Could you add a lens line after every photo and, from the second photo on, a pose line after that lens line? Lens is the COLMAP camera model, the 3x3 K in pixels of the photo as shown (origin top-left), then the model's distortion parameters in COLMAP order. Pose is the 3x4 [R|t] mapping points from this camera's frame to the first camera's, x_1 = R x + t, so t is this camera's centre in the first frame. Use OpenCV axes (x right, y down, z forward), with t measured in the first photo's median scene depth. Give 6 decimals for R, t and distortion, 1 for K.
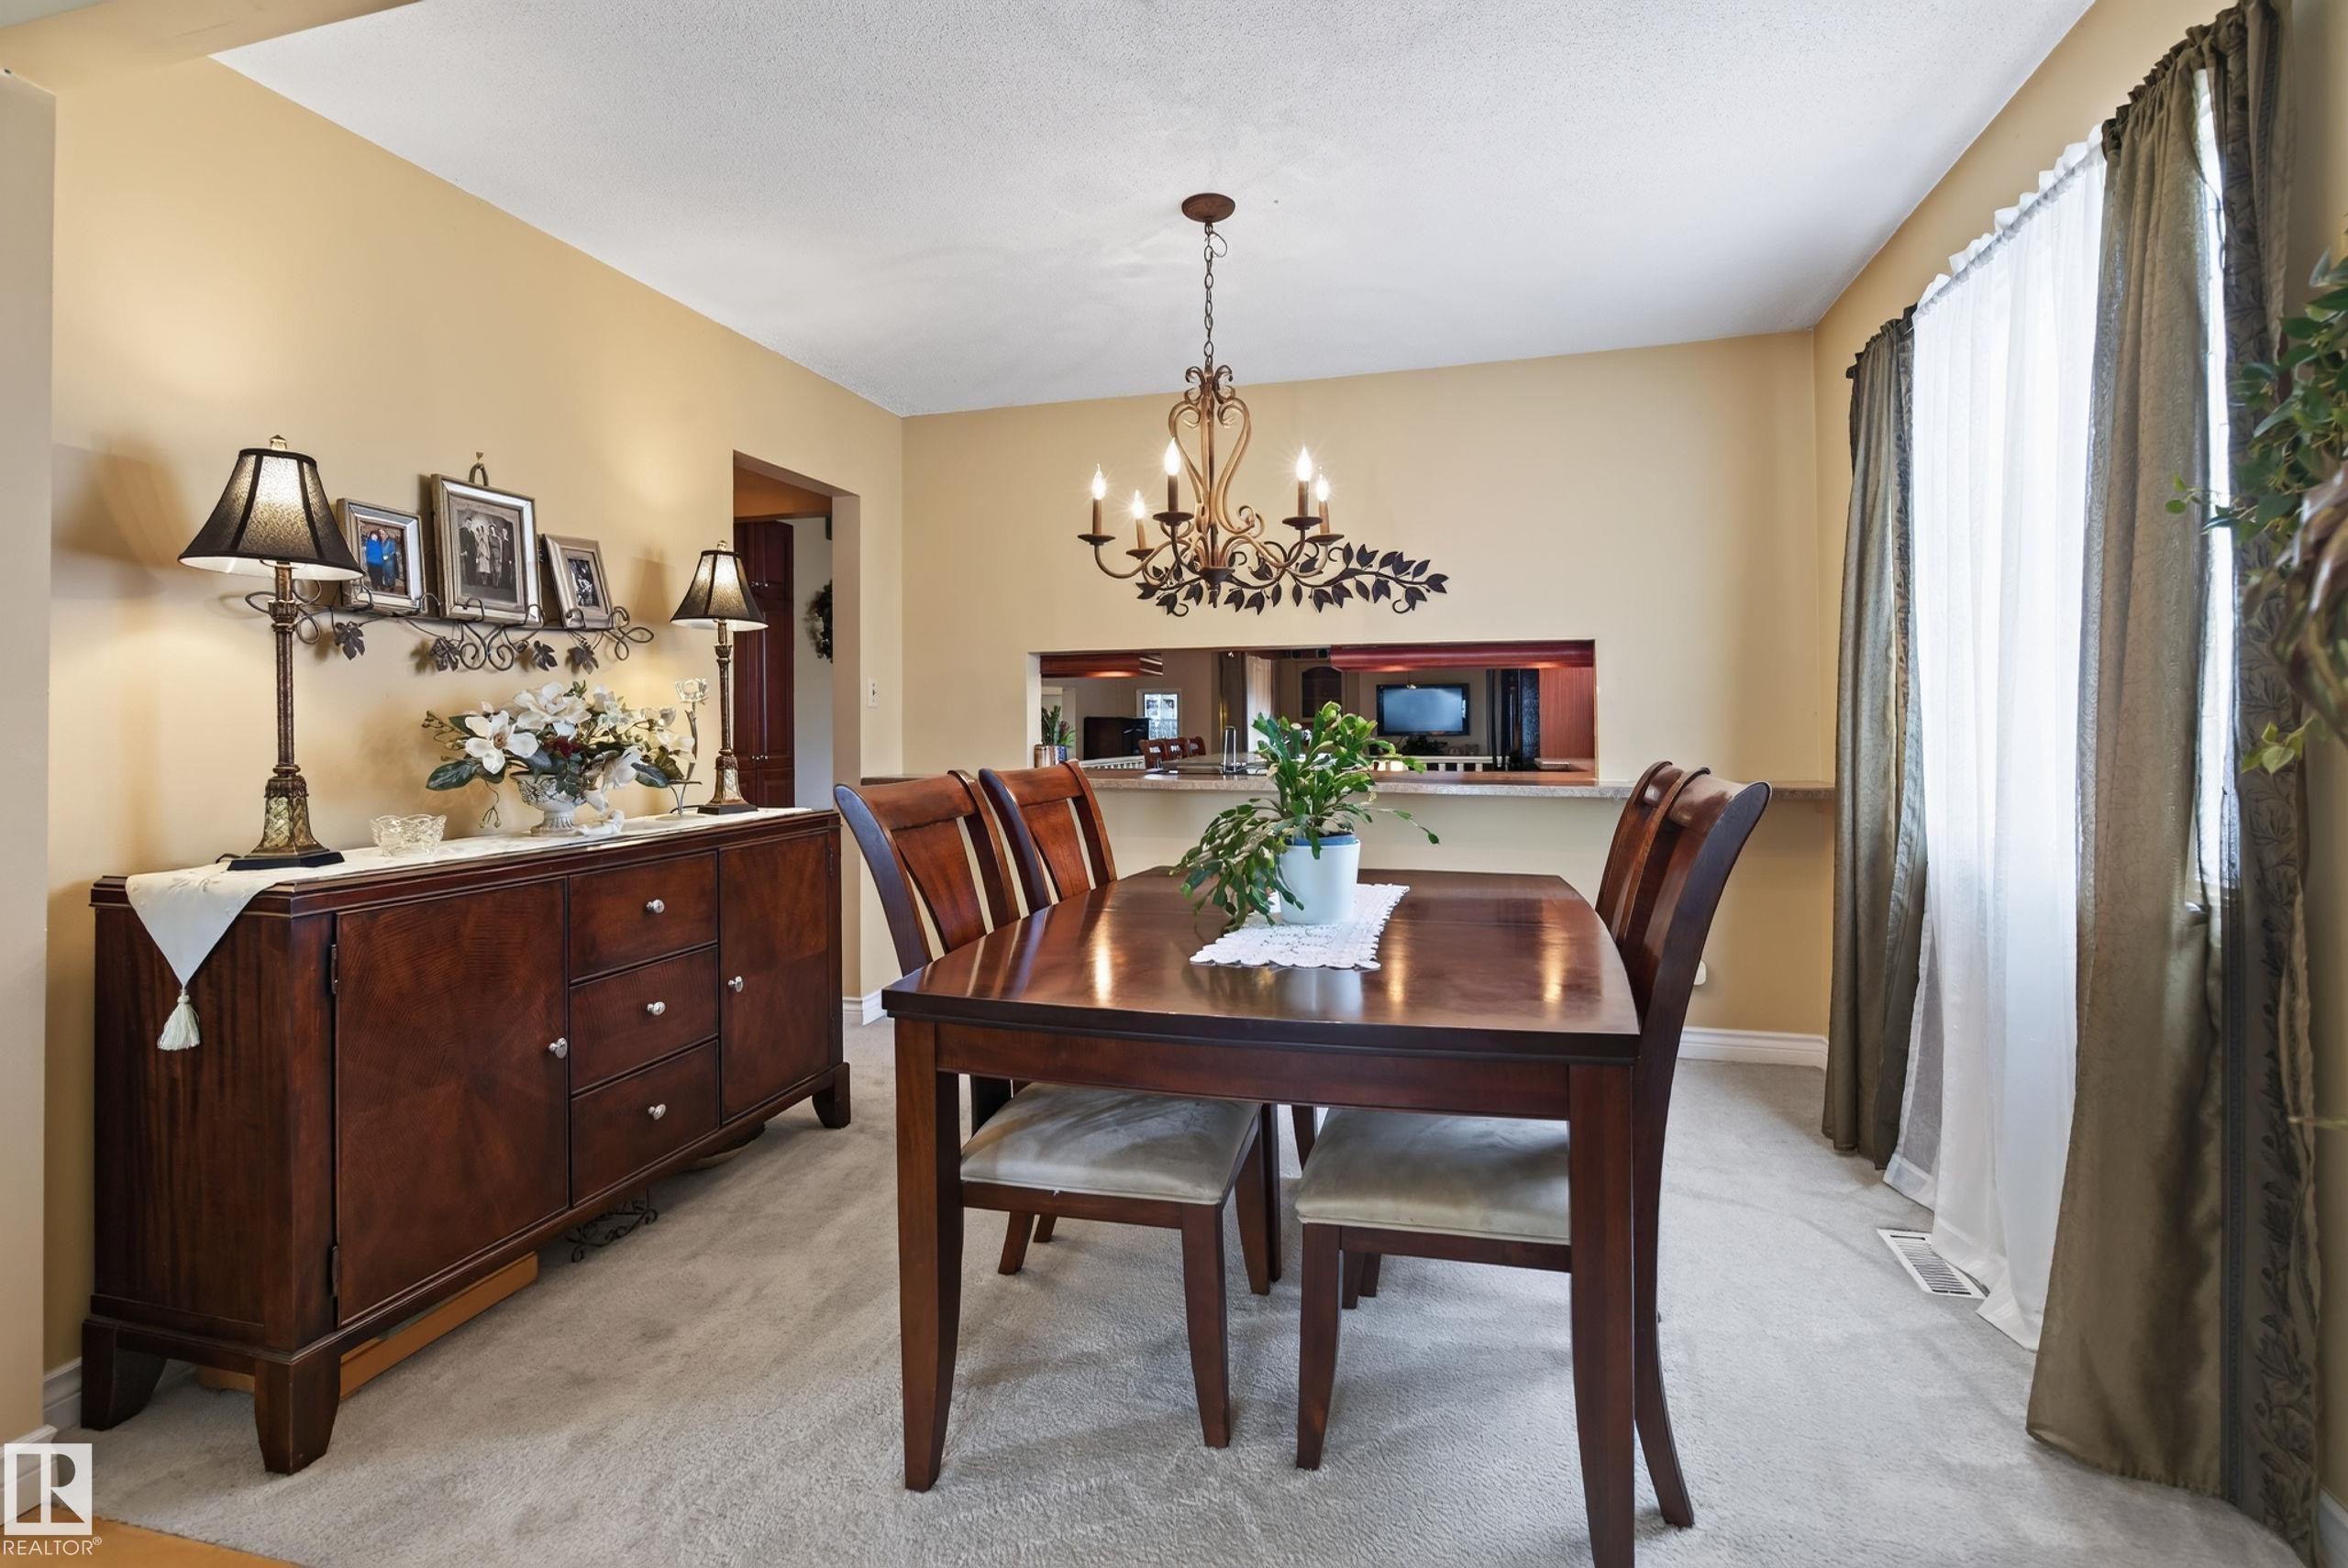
lens RADIAL K [[1091.5, 0, 1179.7], [0, 1091.5, 718.7], [0, 0, 1]] dist [0.001063, 0.000377]
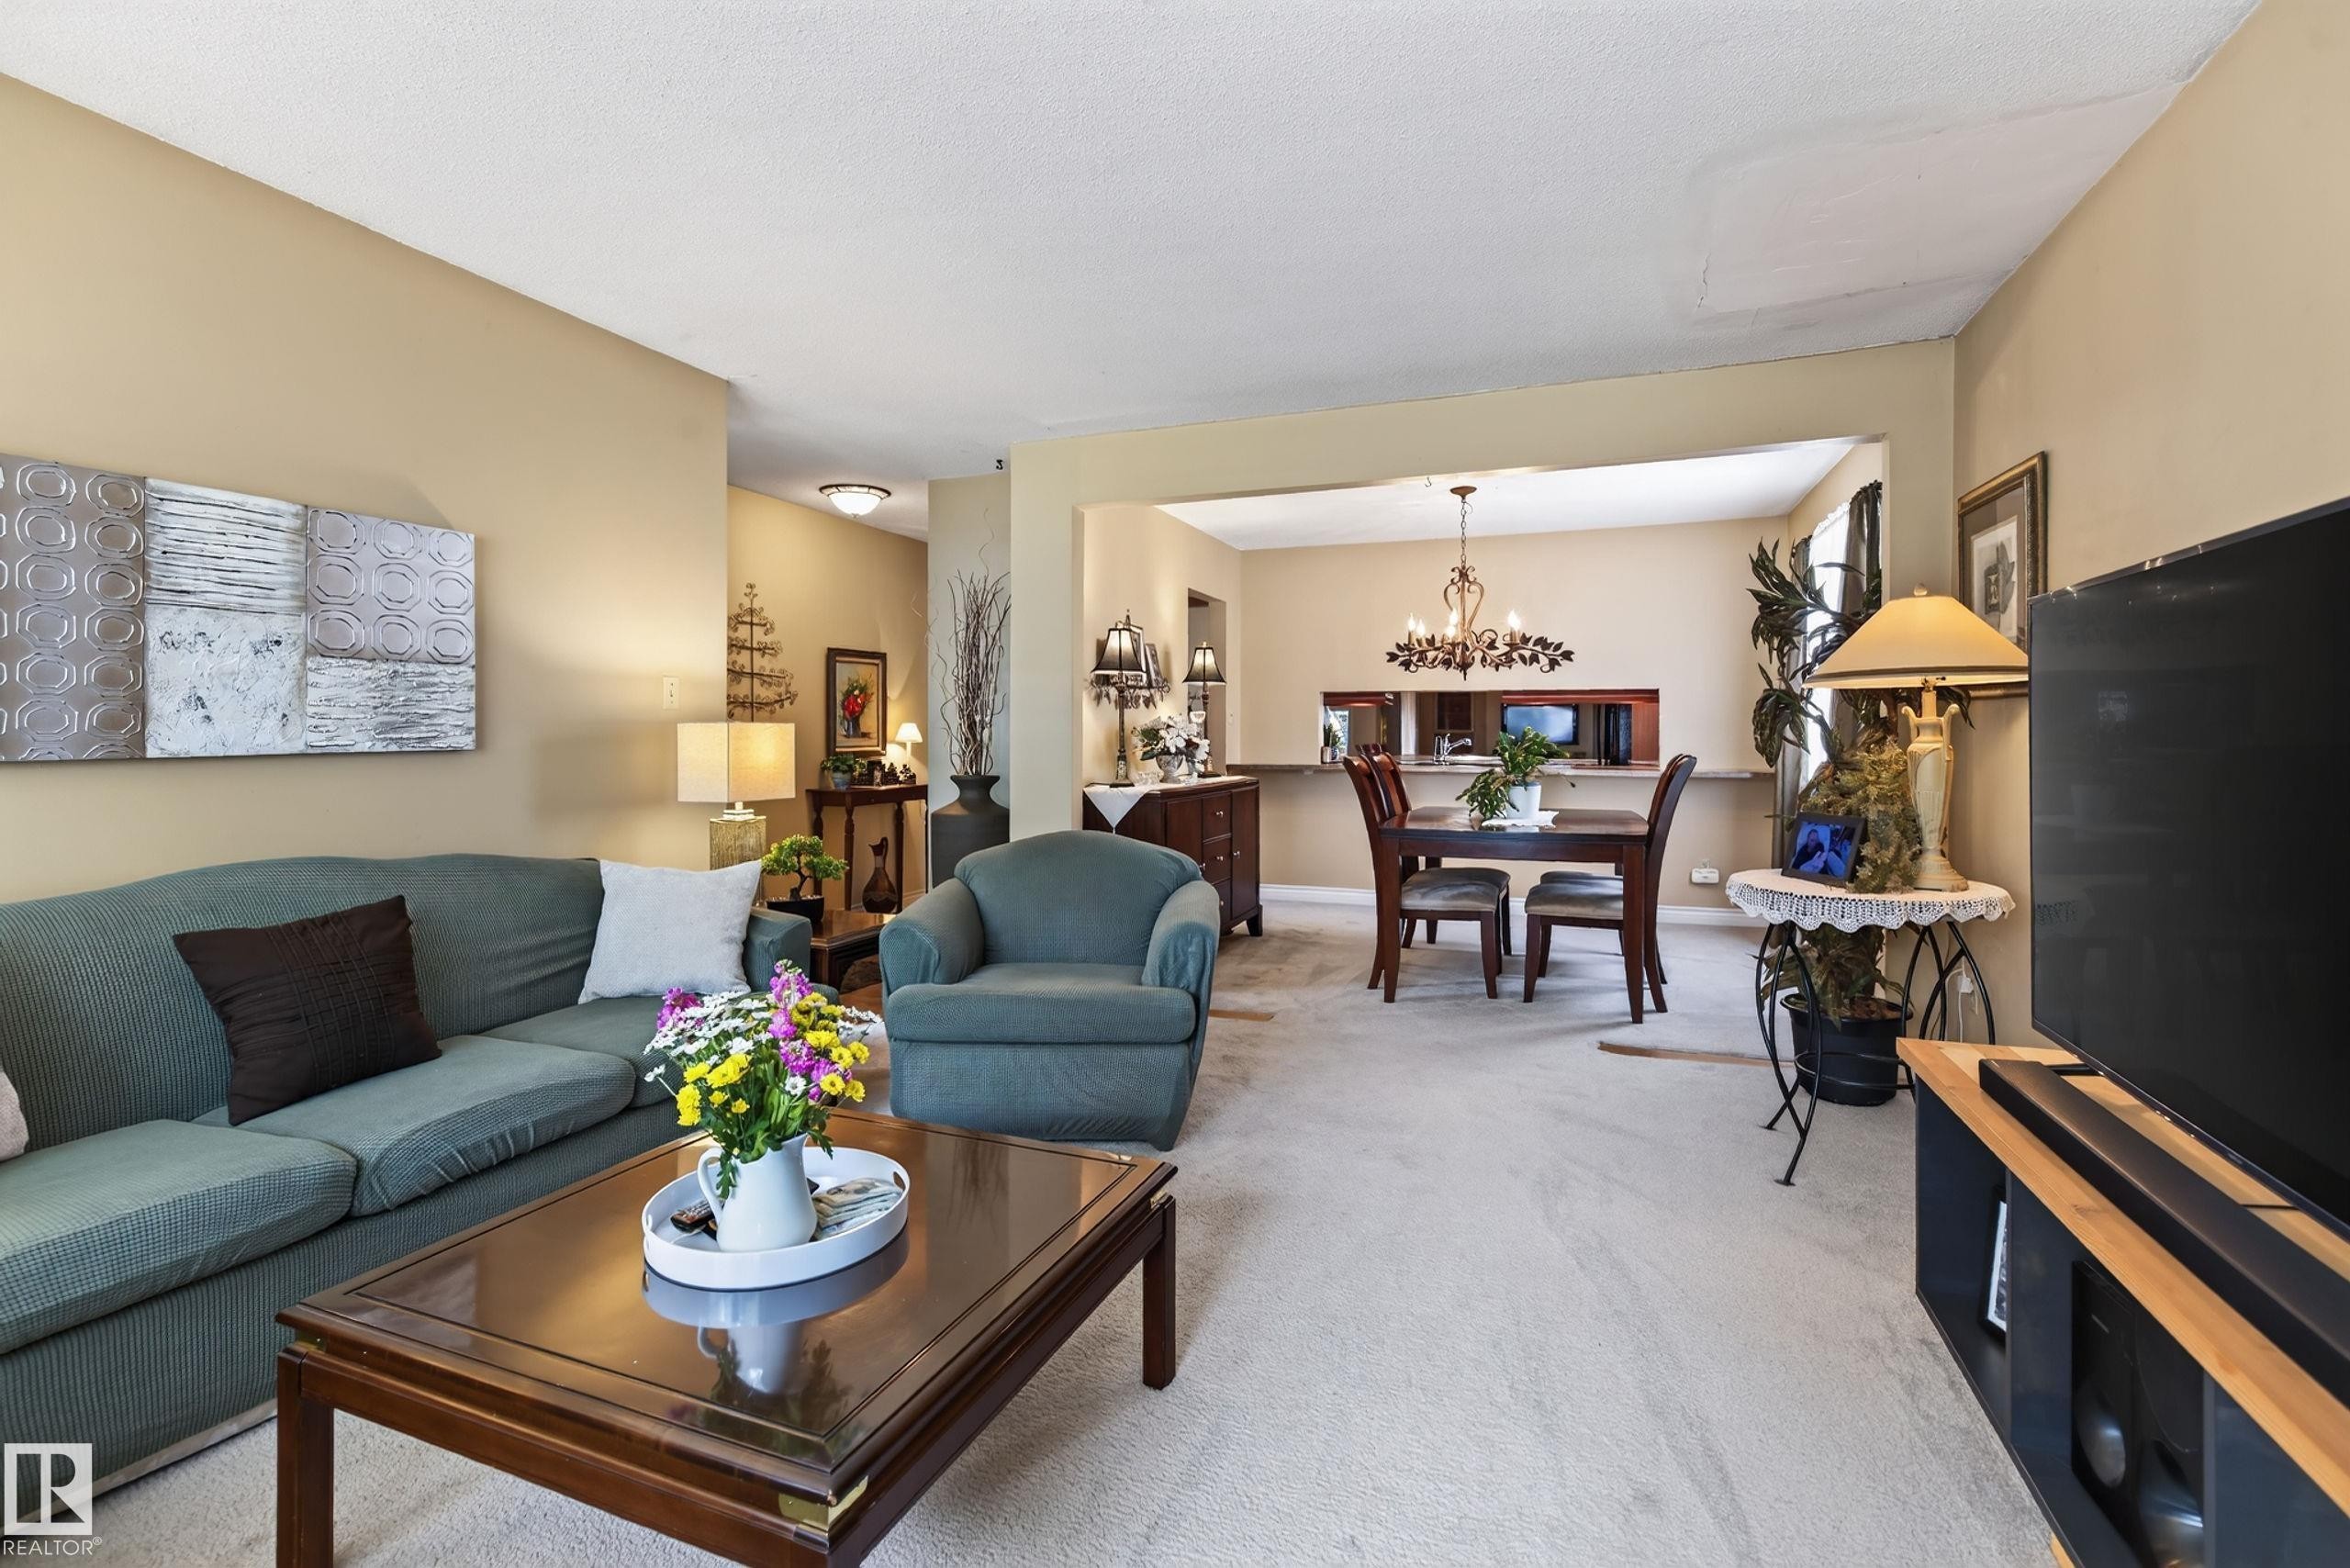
lens RADIAL K [[1082.2, 0, 1187.1], [0, 1082.2, 753.7], [0, 0, 1]] dist [-0.000746, 0.000346]
pose [[0.996480, 0.007630, -0.083488, -0.223477], [-0.005665, 0.999702, 0.023747, -0.004691], [0.083645, -0.023191, 0.996226, -0.775828]]
